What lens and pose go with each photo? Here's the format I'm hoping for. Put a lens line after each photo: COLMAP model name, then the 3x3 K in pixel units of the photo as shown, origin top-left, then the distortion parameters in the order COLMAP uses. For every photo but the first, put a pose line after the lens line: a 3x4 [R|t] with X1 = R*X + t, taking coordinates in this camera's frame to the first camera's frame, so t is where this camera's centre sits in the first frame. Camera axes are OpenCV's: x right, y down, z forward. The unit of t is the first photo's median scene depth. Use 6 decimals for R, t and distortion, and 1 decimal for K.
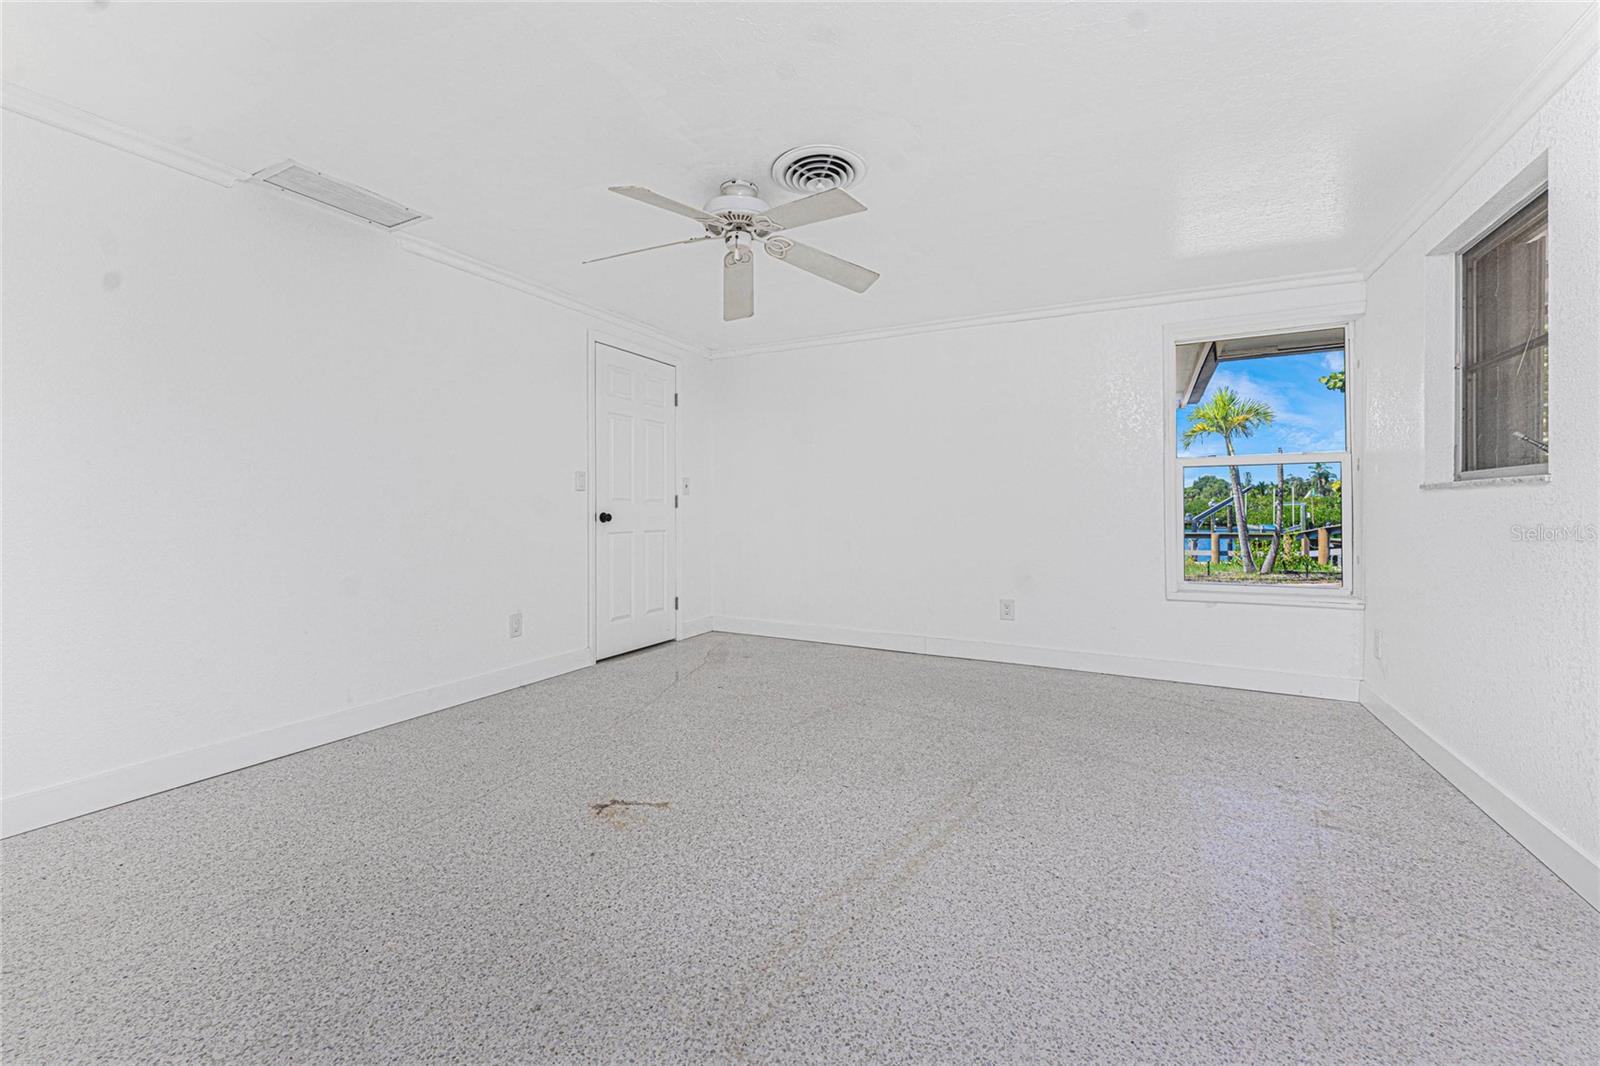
lens RADIAL K [[629.2, 0, 797.3], [0, 629.2, 507.0], [0, 0, 1]] dist [-0.000700, -0.000143]
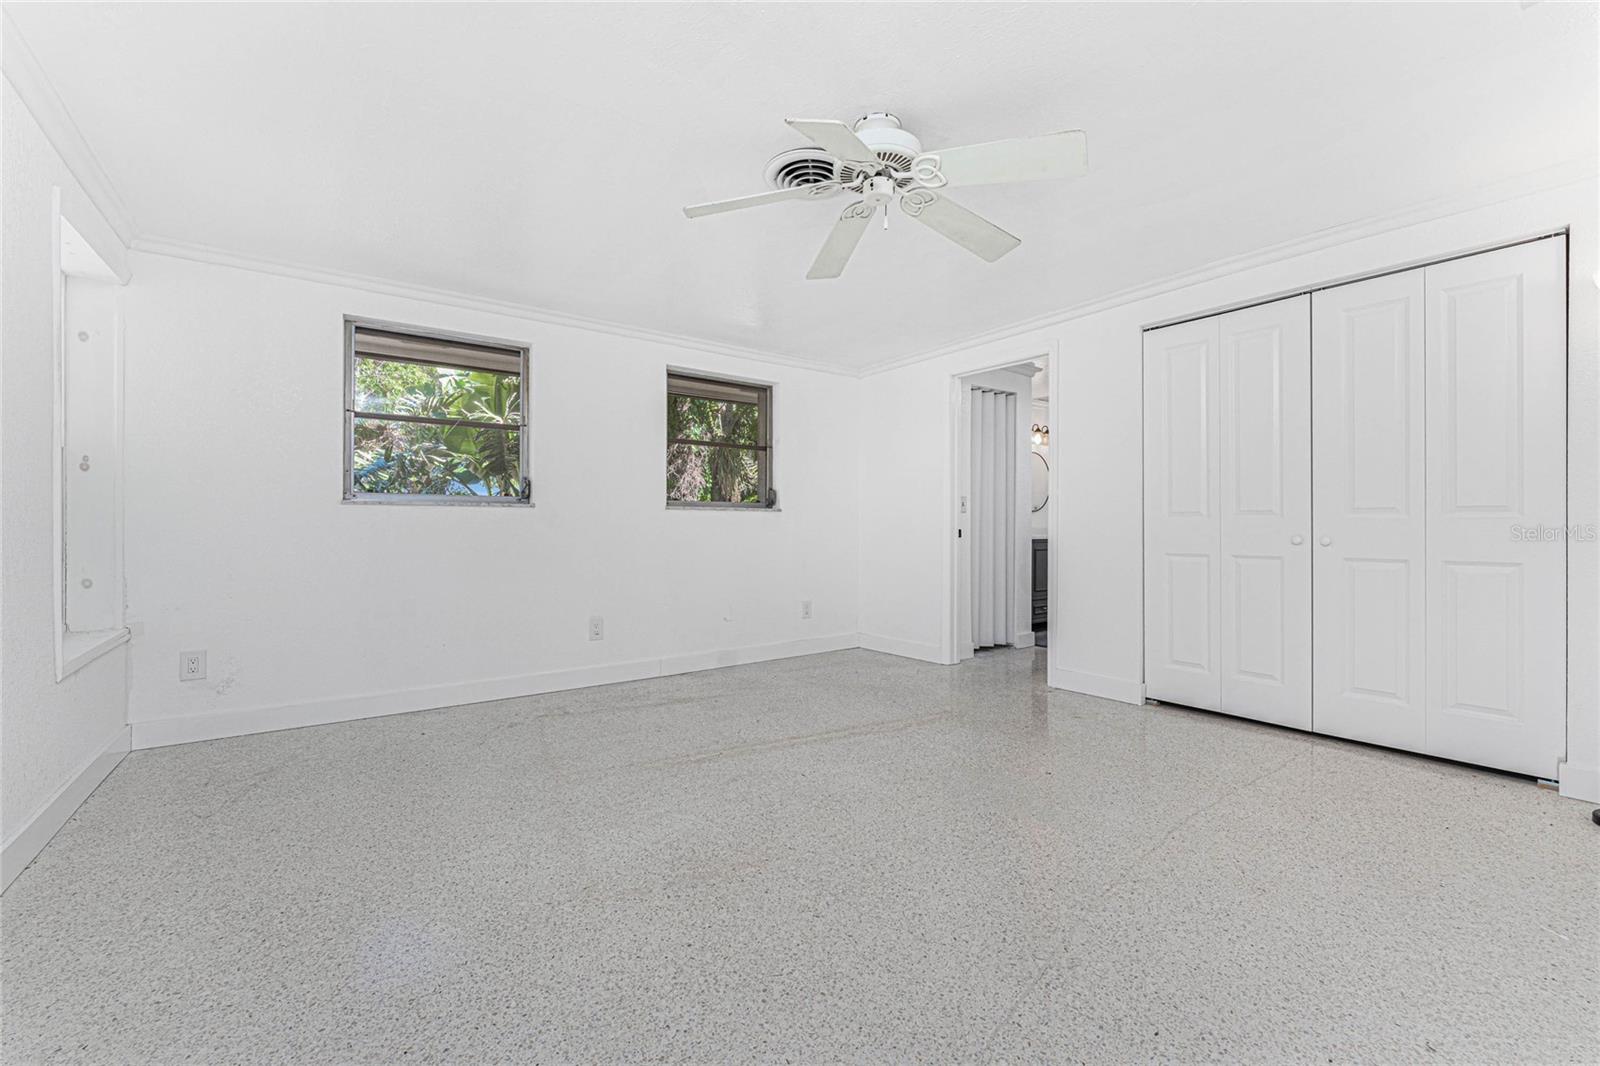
lens RADIAL K [[651.2, 0, 806.0], [0, 651.2, 521.2], [0, 0, 1]] dist [0.001239, -0.000033]
pose [[-0.893650, -0.000093, 0.448764, -0.390215], [-0.002689, 0.999983, -0.005147, 0.010326], [-0.448756, -0.005807, -0.893636, 1.814195]]
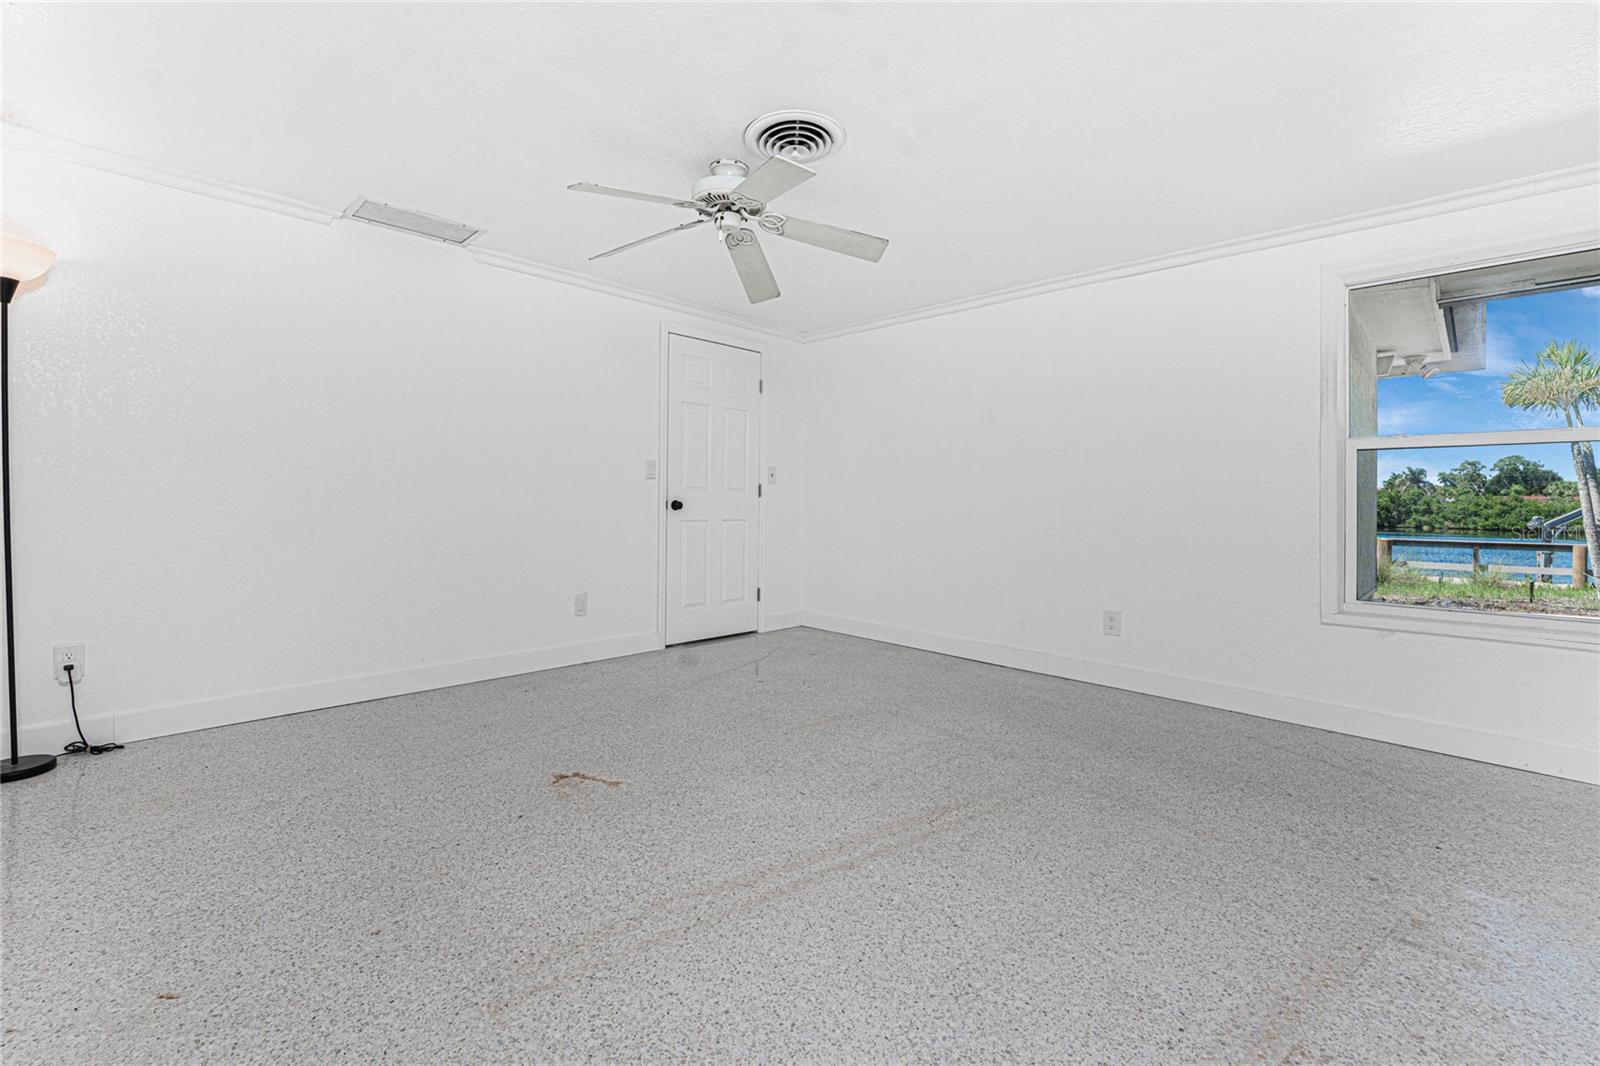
lens RADIAL K [[670.7, 0, 789.5], [0, 670.7, 497.9], [0, 0, 1]] dist [-0.000919, -0.000151]
pose [[0.953145, 0.011452, -0.302296, 0.320836], [-0.012417, 0.999922, -0.001271, 0.006316], [0.302257, 0.004965, 0.953213, 0.039012]]
